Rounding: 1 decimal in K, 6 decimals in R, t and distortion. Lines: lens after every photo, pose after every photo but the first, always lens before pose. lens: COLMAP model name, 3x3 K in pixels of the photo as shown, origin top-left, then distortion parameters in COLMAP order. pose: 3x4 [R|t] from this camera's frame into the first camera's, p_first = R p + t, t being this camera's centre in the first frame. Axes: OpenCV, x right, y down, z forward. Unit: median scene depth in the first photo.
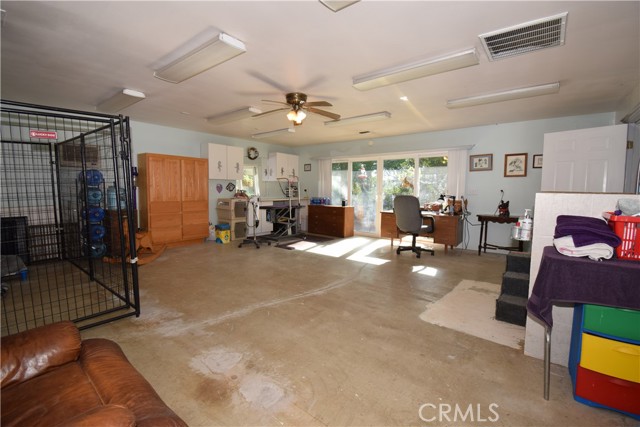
lens RADIAL K [[282.0, 0, 318.1], [0, 282.0, 210.4], [0, 0, 1]] dist [0.011951, -0.022327]
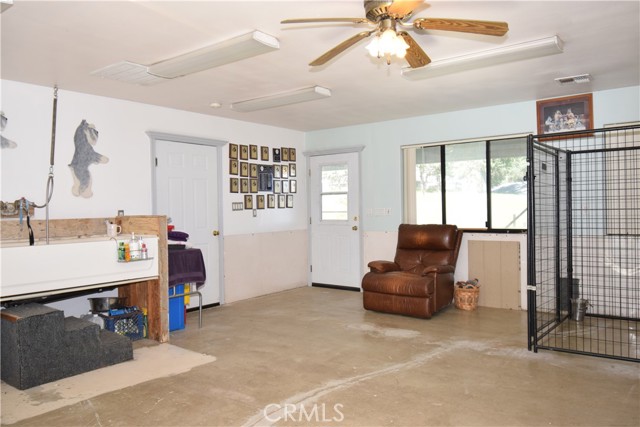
lens RADIAL K [[497.1, 0, 320.0], [0, 497.1, 213.5], [0, 0, 1]] dist [0.001693, -0.003007]
pose [[-0.999776, 0.008565, -0.019370, 0.058935], [0.006716, 0.995592, 0.093544, -0.201211], [0.020086, 0.093393, -0.995427, 2.345909]]
